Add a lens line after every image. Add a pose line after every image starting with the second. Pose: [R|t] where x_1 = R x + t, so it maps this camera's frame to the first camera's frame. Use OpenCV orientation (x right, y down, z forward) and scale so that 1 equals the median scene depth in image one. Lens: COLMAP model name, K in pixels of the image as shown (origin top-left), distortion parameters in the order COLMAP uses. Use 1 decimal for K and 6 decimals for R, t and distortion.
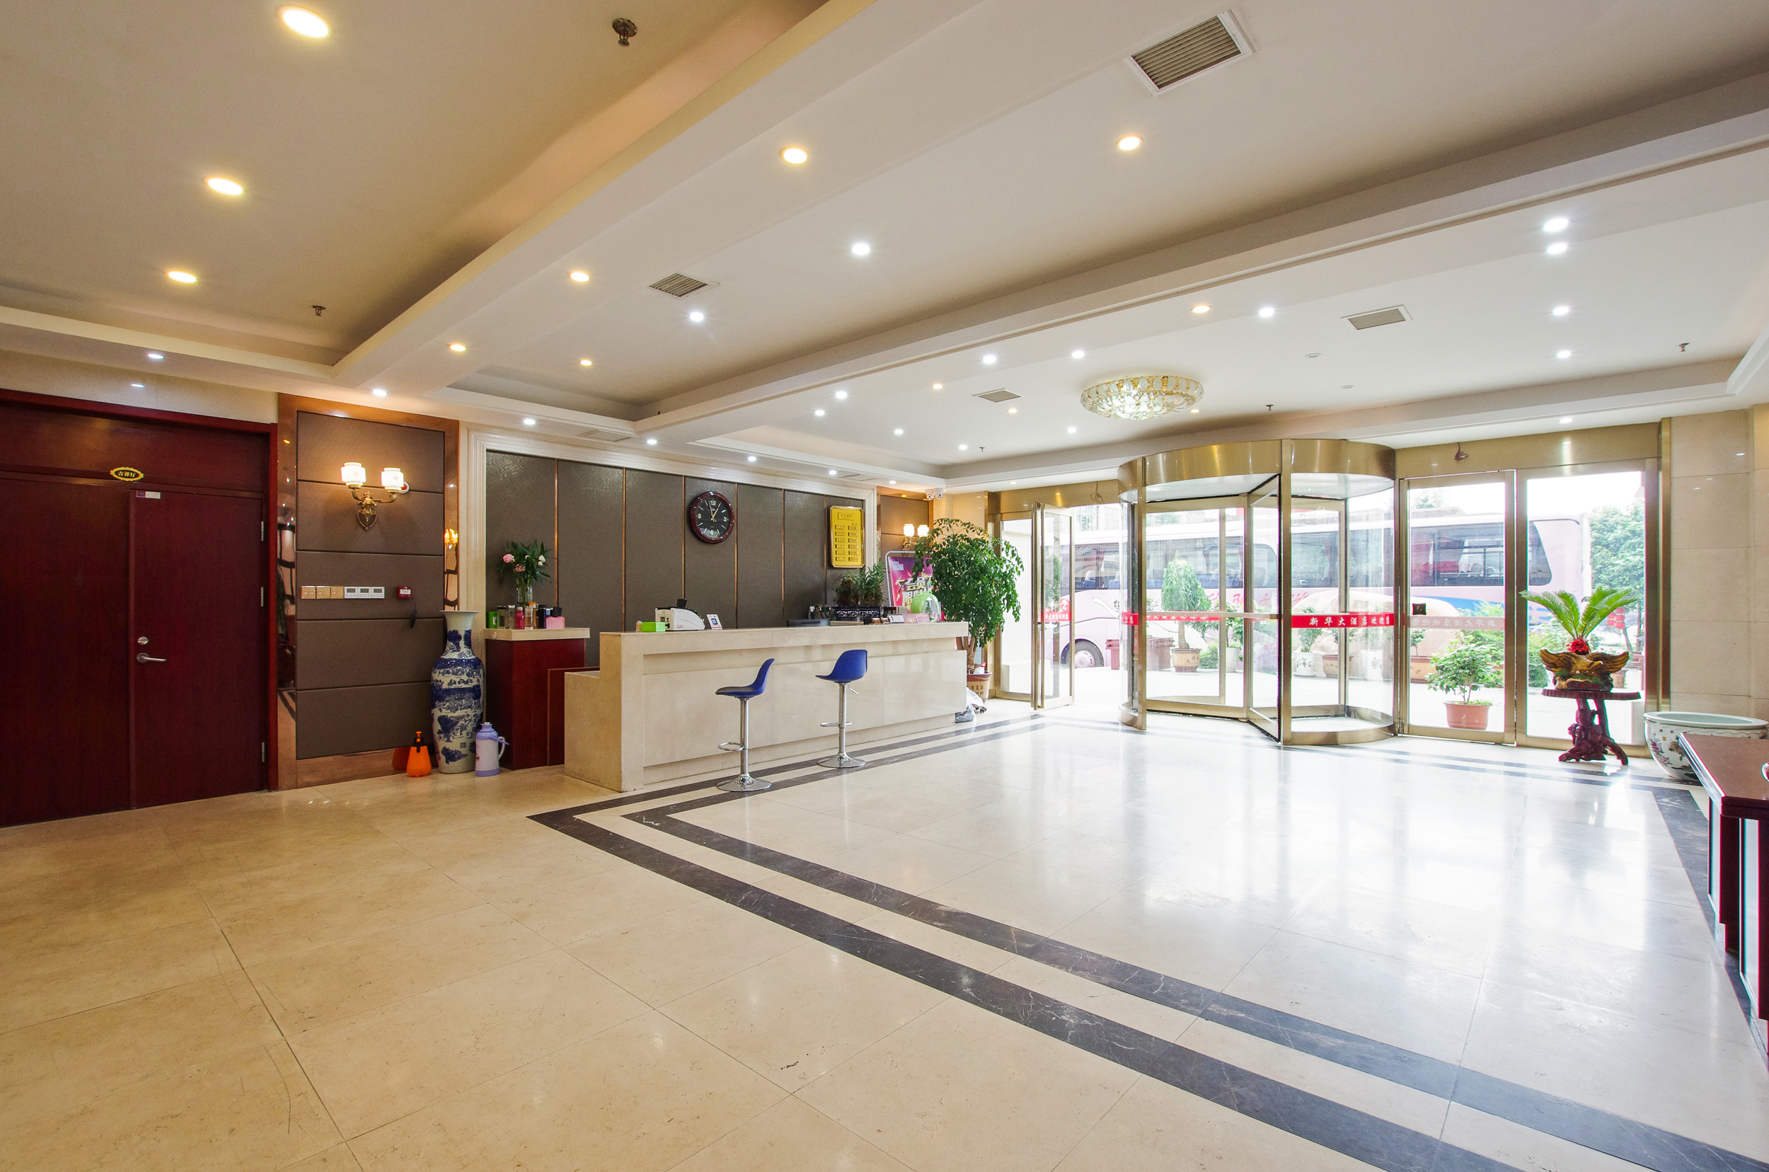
lens RADIAL K [[781.5, 0, 883.4], [0, 781.5, 595.1], [0, 0, 1]] dist [-0.002882, -0.000013]
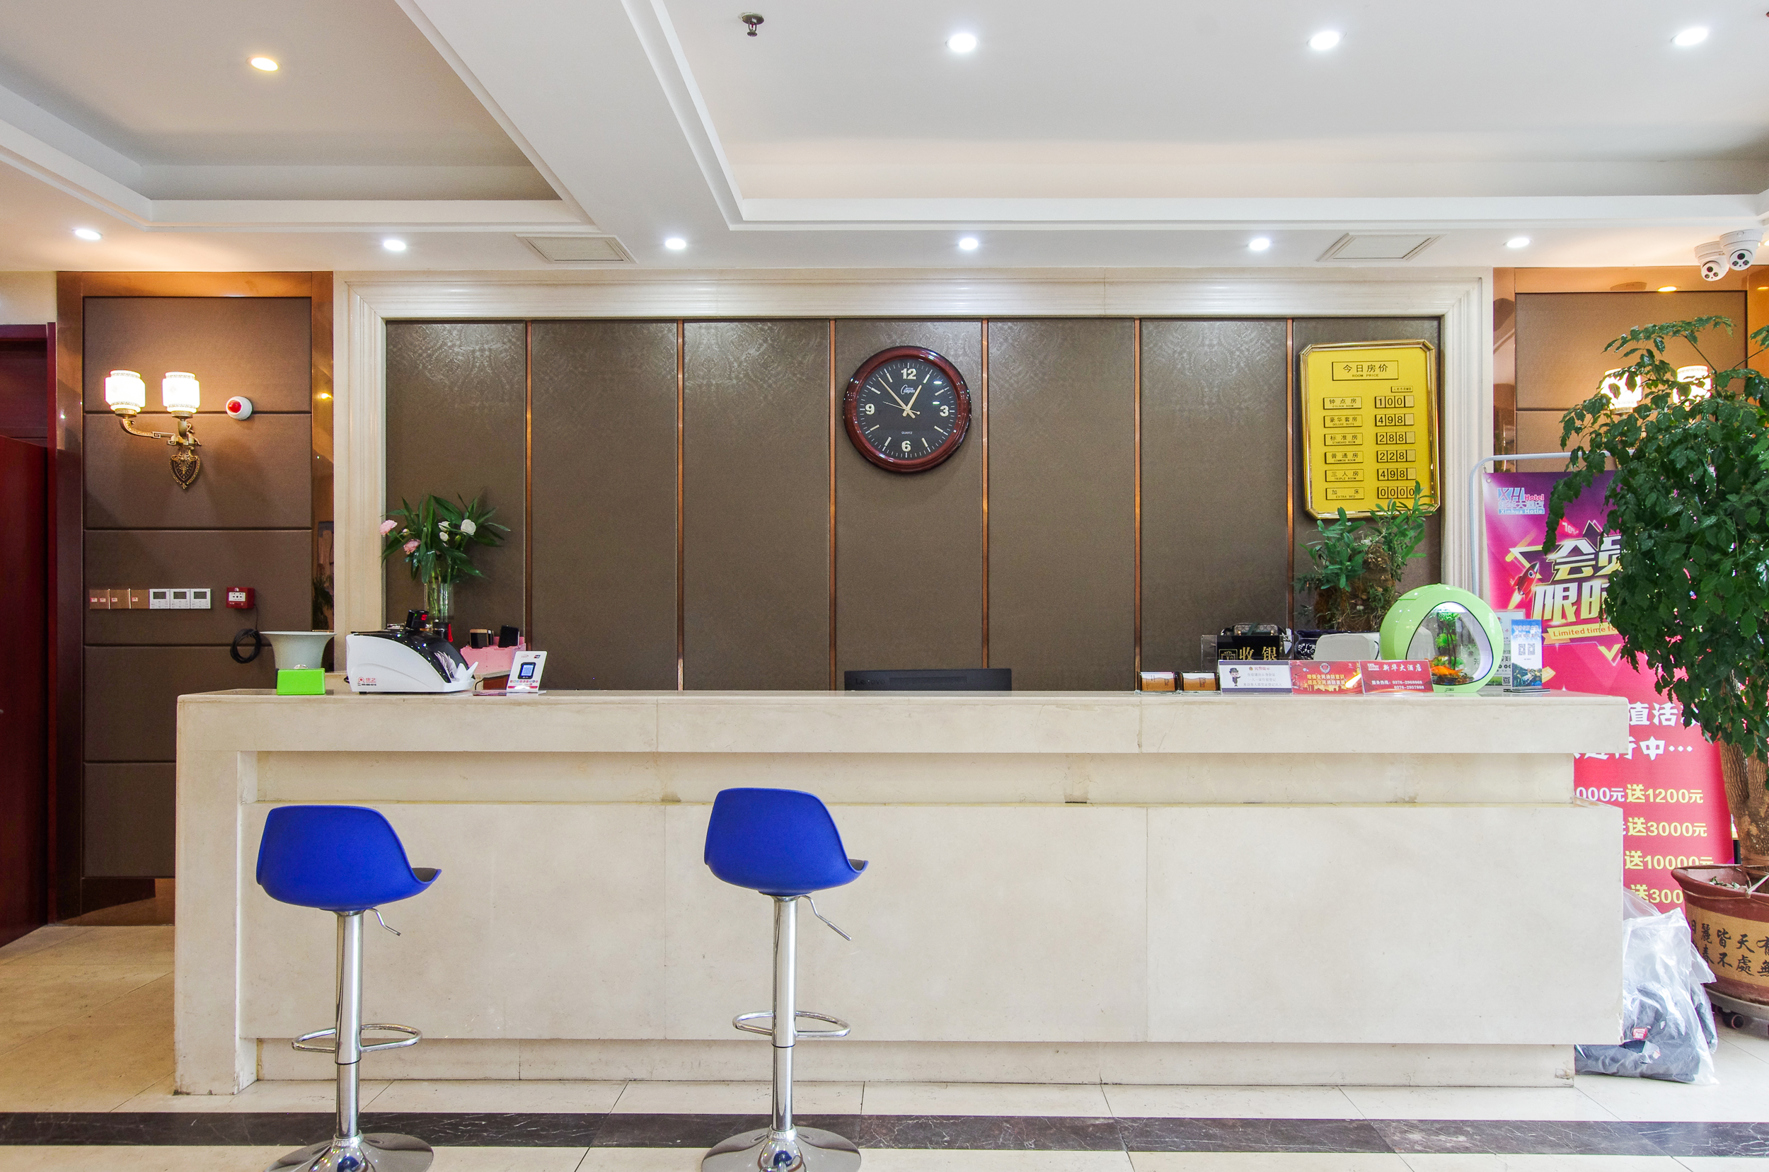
lens RADIAL K [[1217.9, 0, 897.0], [0, 1217.9, 598.8], [0, 0, 1]] dist [0.001269, 0.001998]
pose [[0.670859, -0.008906, -0.741532, 0.320354], [0.005007, 0.999959, -0.007480, 0.005718], [0.741568, 0.001306, 0.670876, 0.731706]]
